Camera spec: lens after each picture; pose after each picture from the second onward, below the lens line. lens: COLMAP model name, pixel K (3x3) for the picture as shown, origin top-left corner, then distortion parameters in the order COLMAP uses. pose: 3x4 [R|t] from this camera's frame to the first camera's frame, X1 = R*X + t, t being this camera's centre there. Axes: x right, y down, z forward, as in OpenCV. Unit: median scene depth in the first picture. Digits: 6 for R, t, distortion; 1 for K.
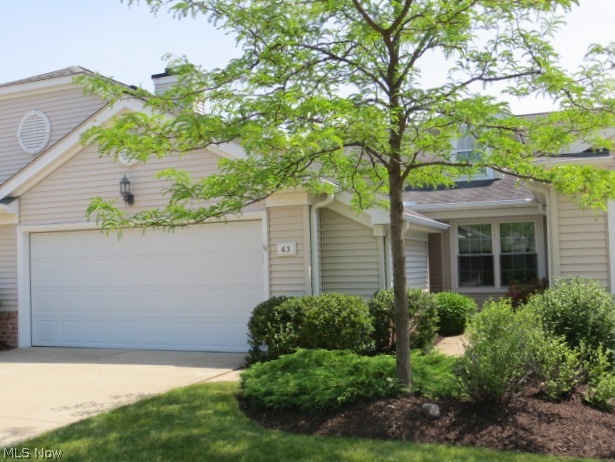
lens RADIAL K [[648.2, 0, 307.5], [0, 648.2, 231.0], [0, 0, 1]] dist [-0.009021, -0.005038]
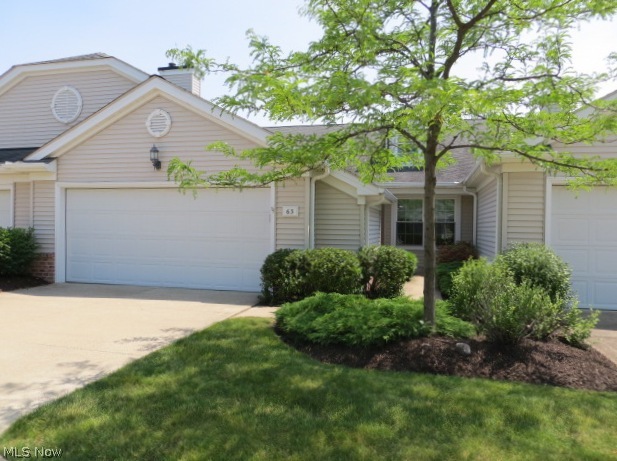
lens RADIAL K [[465.9, 0, 308.5], [0, 465.9, 230.5], [0, 0, 1]] dist [0.000540, -0.000926]
pose [[0.990186, 0.038722, 0.134281, -0.119333], [-0.047311, 0.996993, 0.061370, 0.007634], [-0.131501, -0.067121, 0.989041, 0.098149]]
